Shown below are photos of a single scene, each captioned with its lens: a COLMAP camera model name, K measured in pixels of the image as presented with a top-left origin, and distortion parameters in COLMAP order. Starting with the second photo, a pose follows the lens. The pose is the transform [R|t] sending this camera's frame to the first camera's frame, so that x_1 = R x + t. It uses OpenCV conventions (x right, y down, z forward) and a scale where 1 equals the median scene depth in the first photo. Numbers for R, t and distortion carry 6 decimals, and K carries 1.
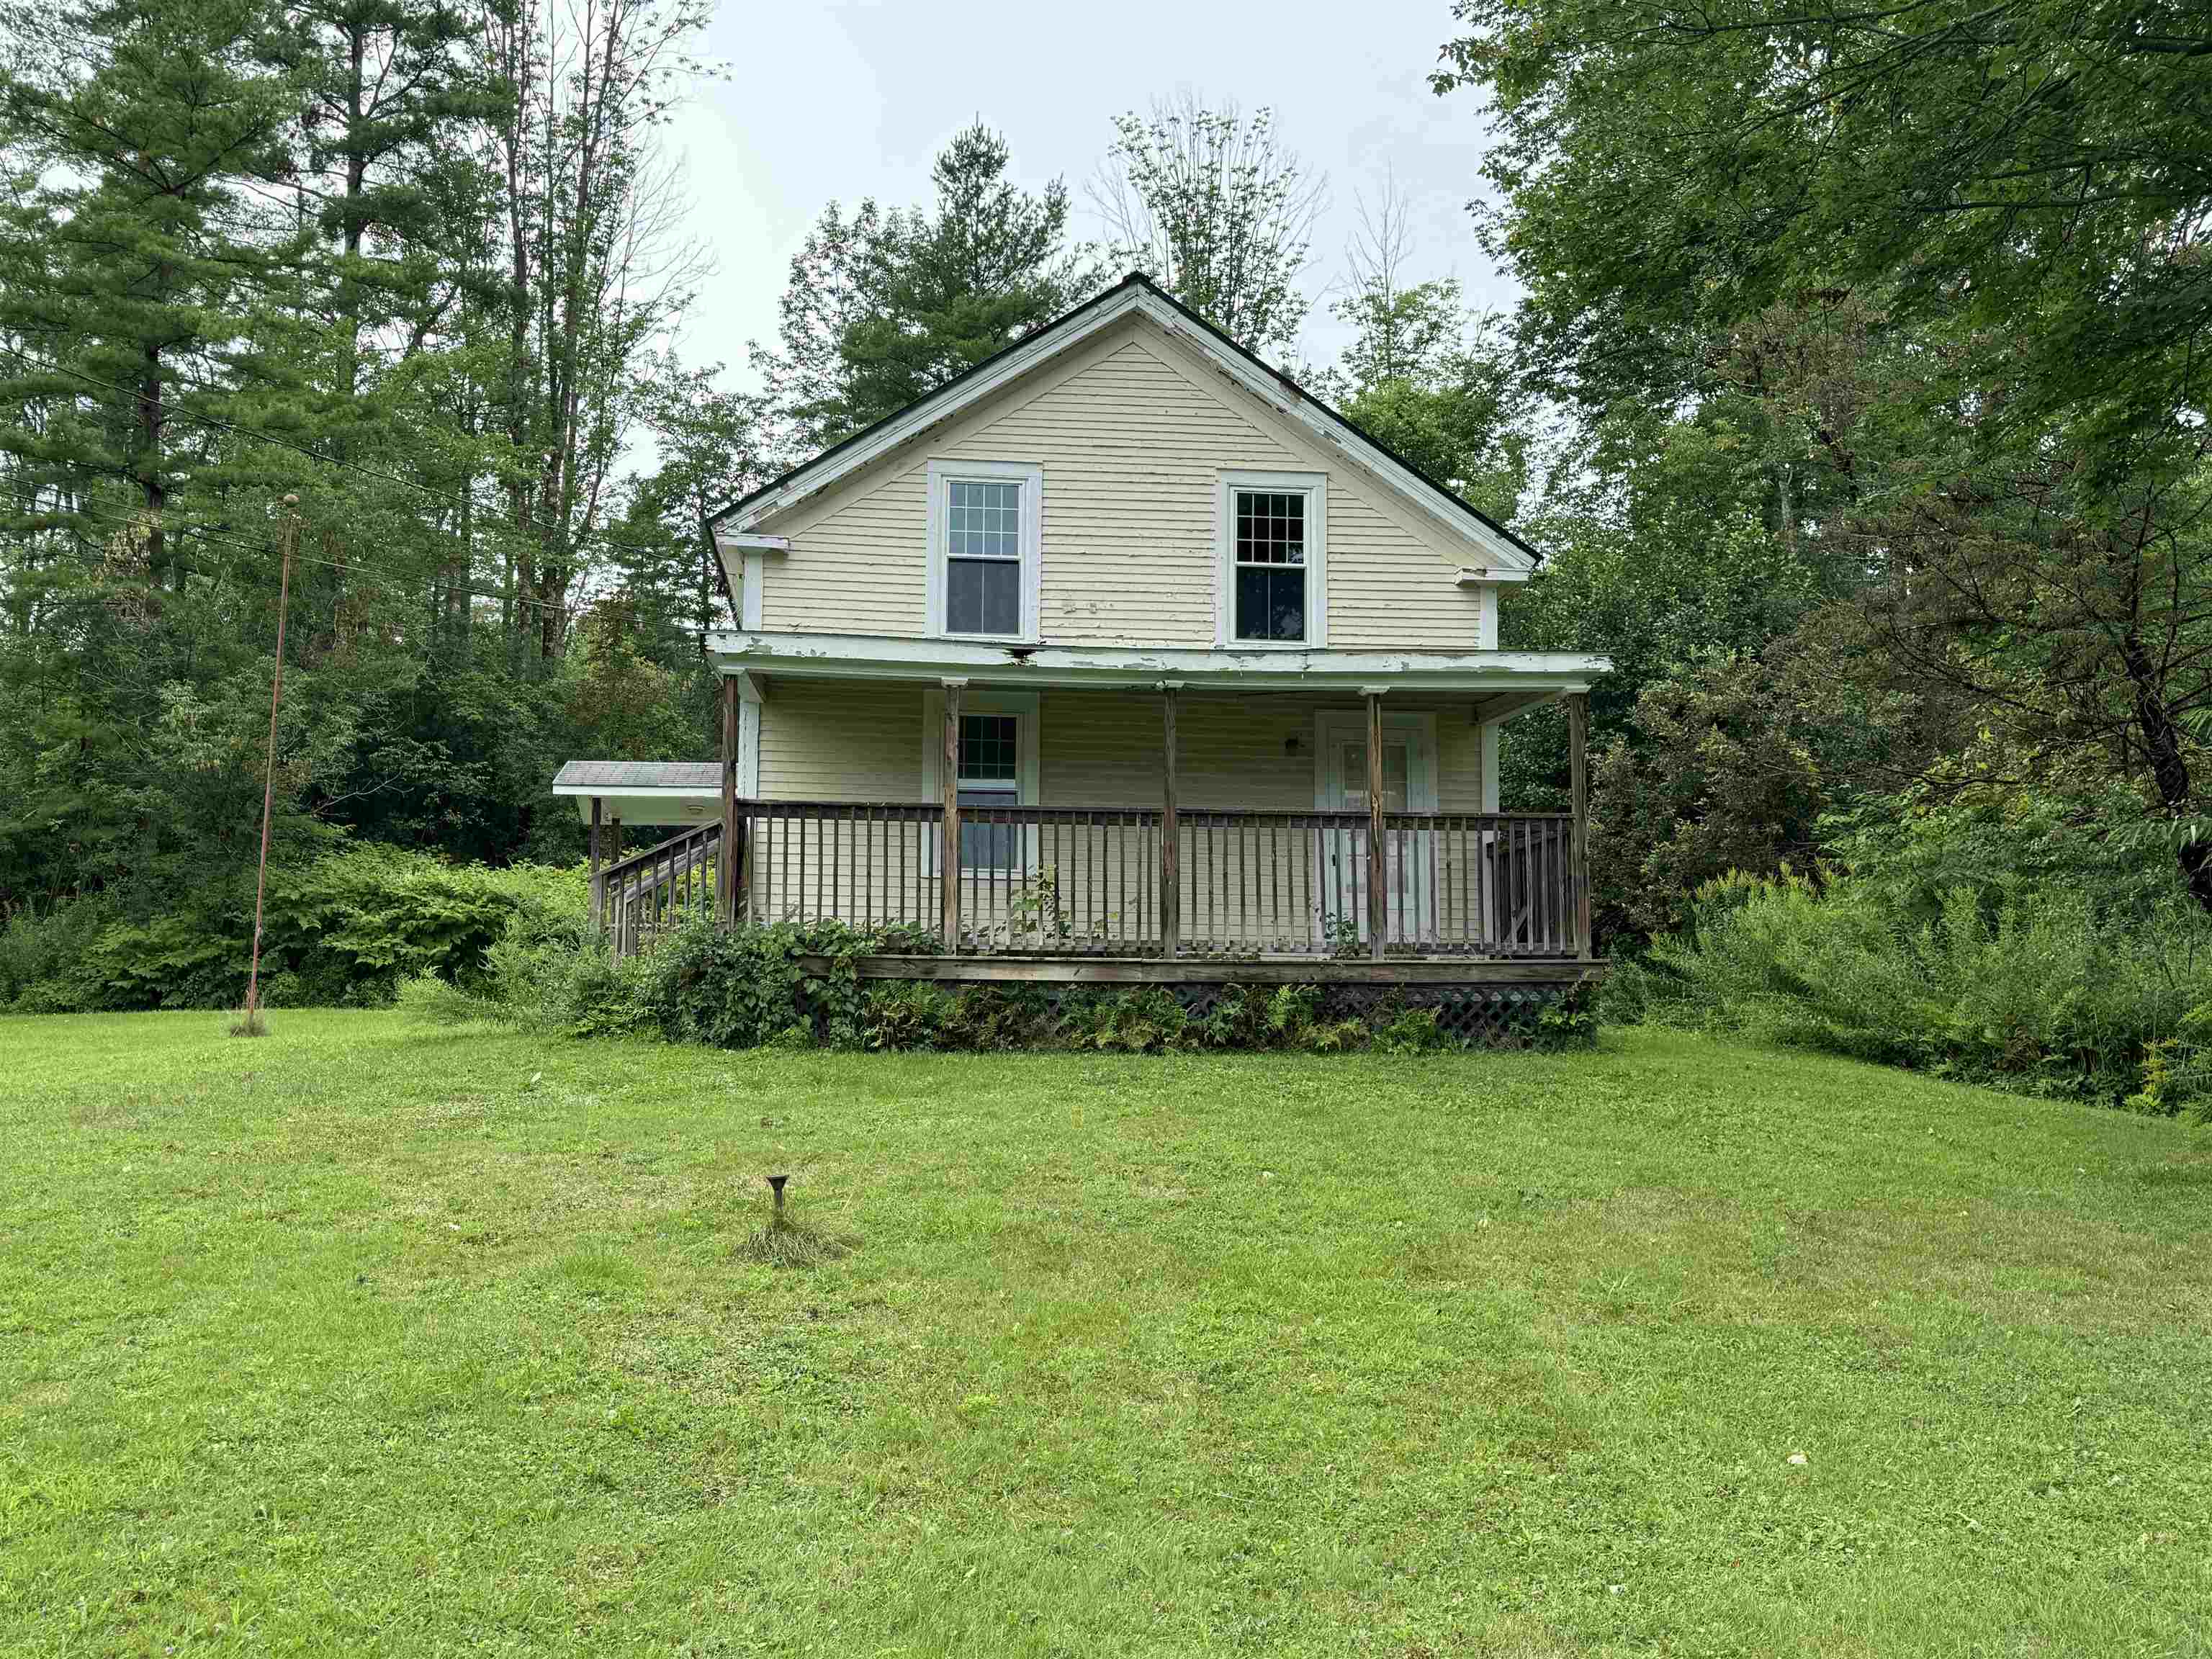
lens RADIAL K [[1985.0, 0, 1106.1], [0, 1985.0, 829.6], [0, 0, 1]] dist [0.074115, 0.007473]
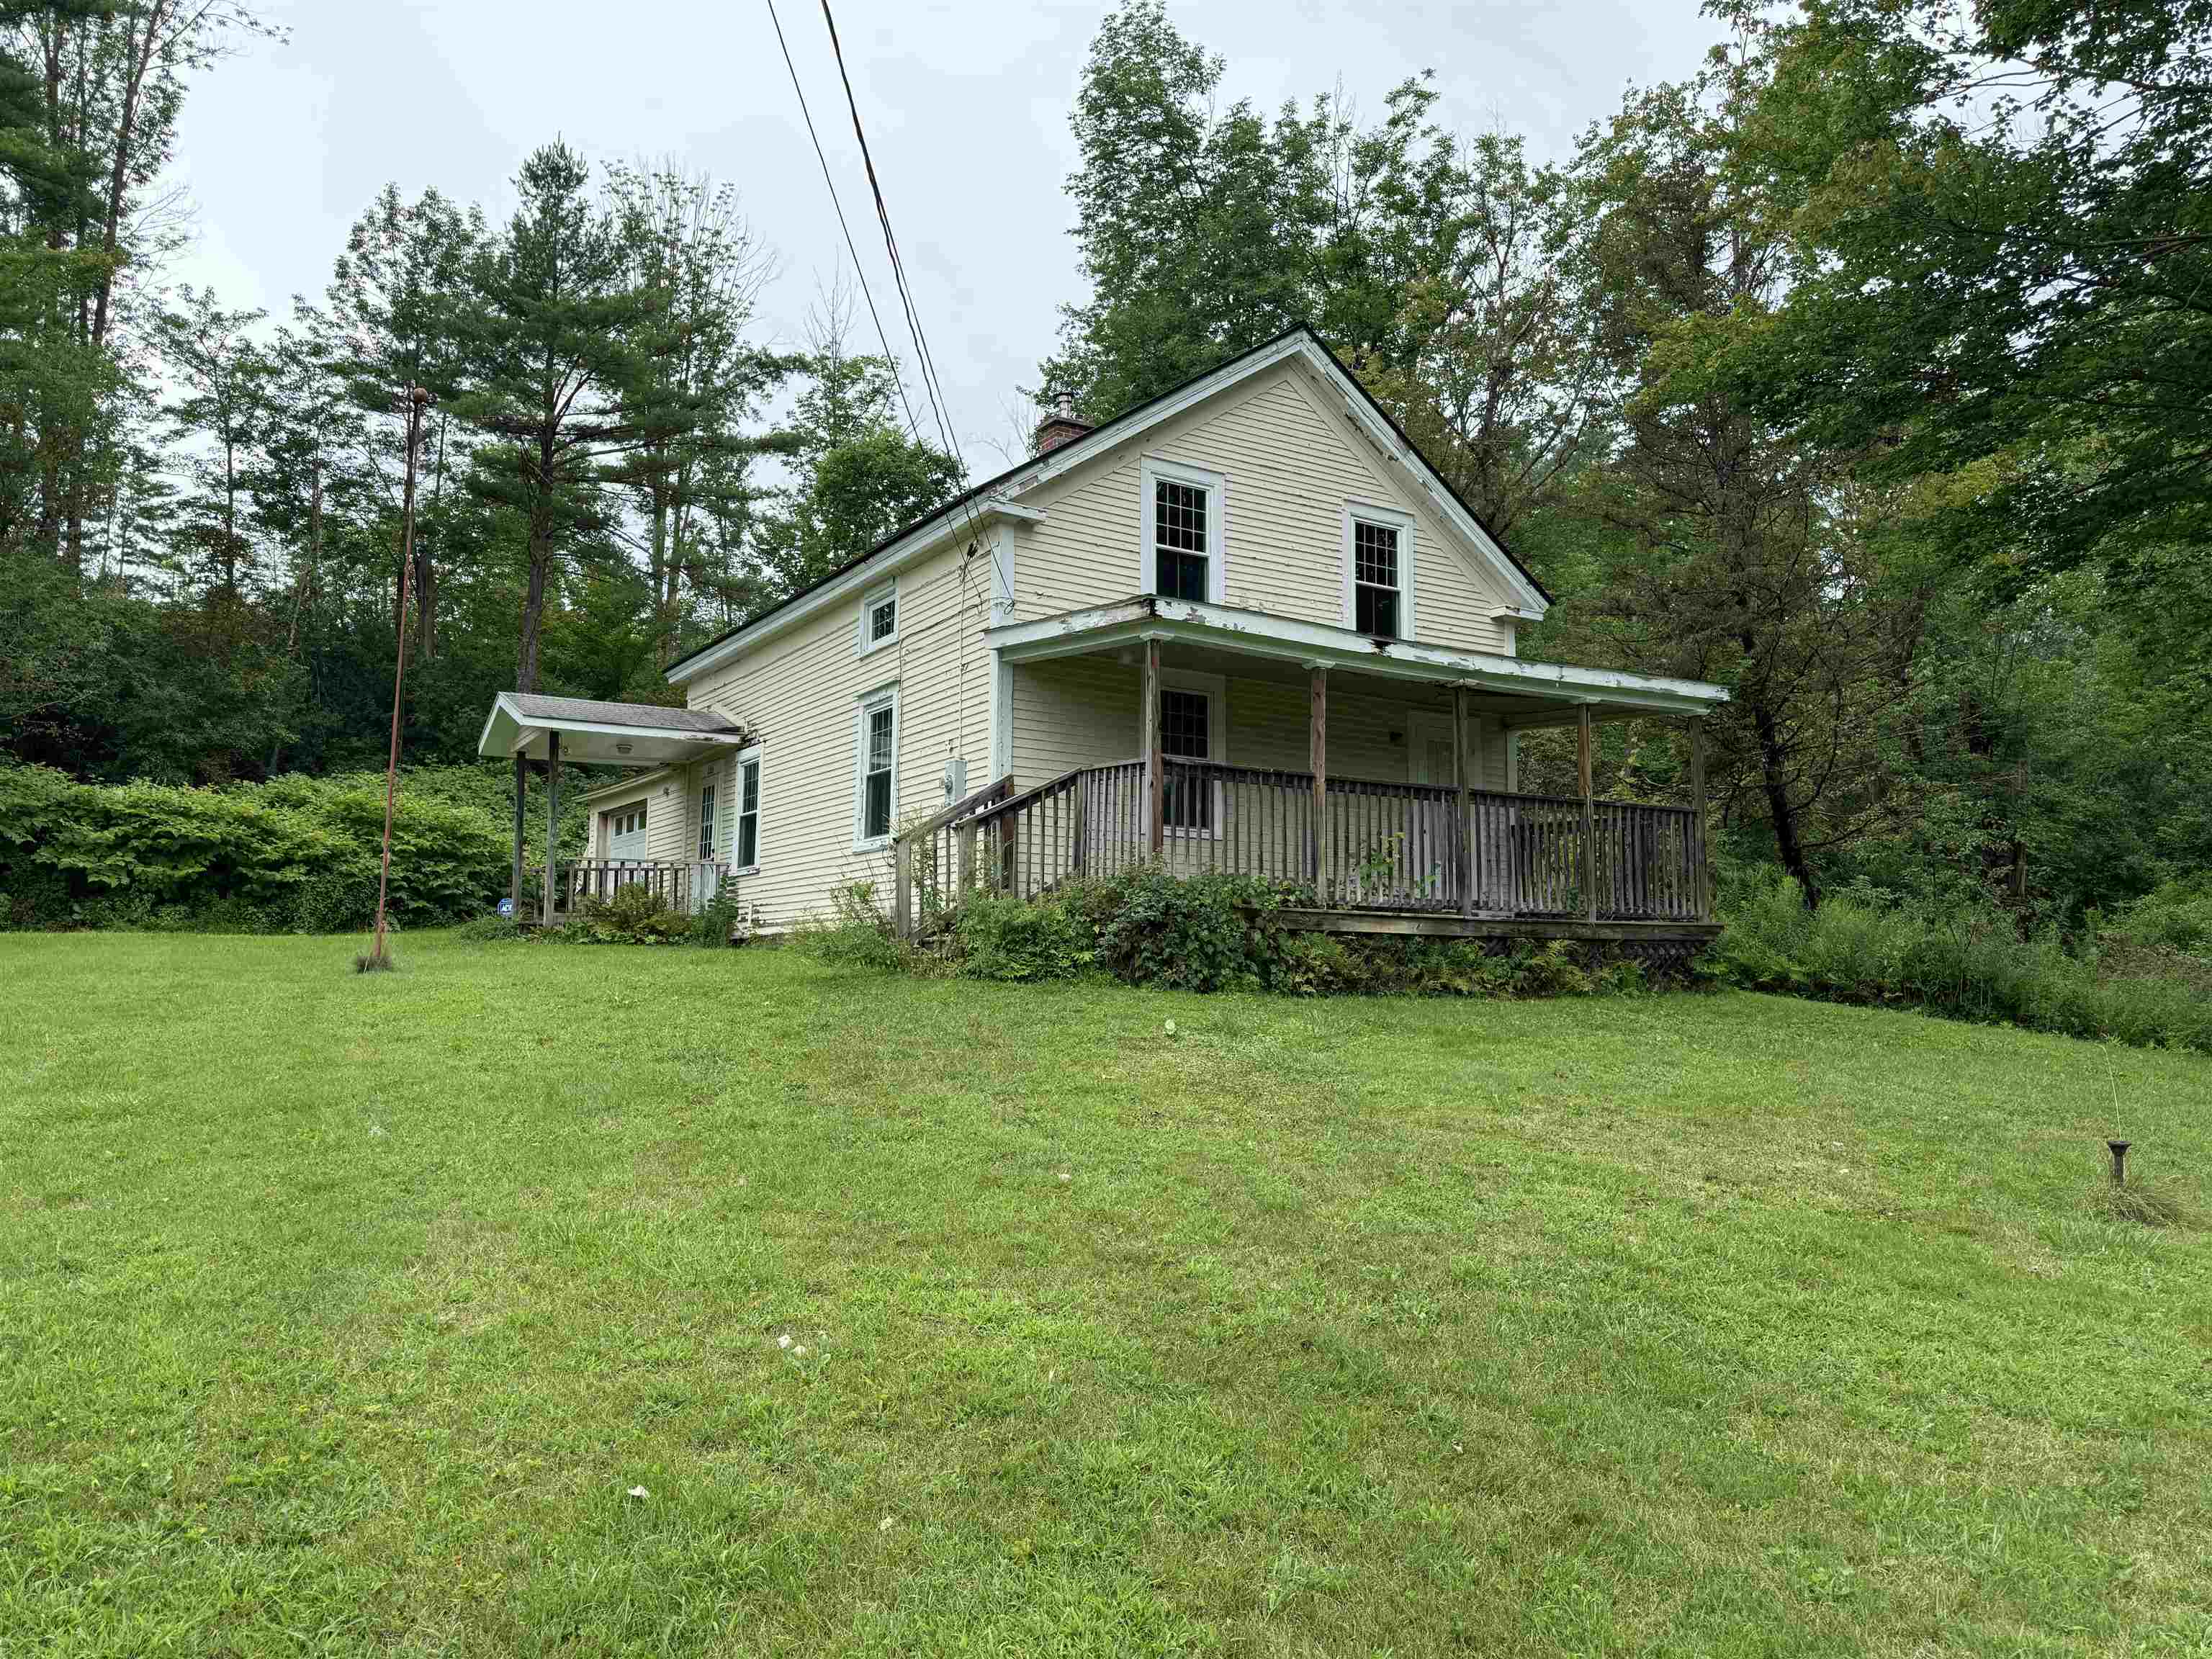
lens RADIAL K [[1554.9, 0, 1107.7], [0, 1554.9, 826.9], [0, 0, 1]] dist [0.029257, -0.013642]
pose [[0.902403, 0.045375, 0.428497, -0.457332], [-0.054813, 0.998449, 0.009706, 0.012372], [-0.427392, -0.032246, 0.903491, 0.213915]]
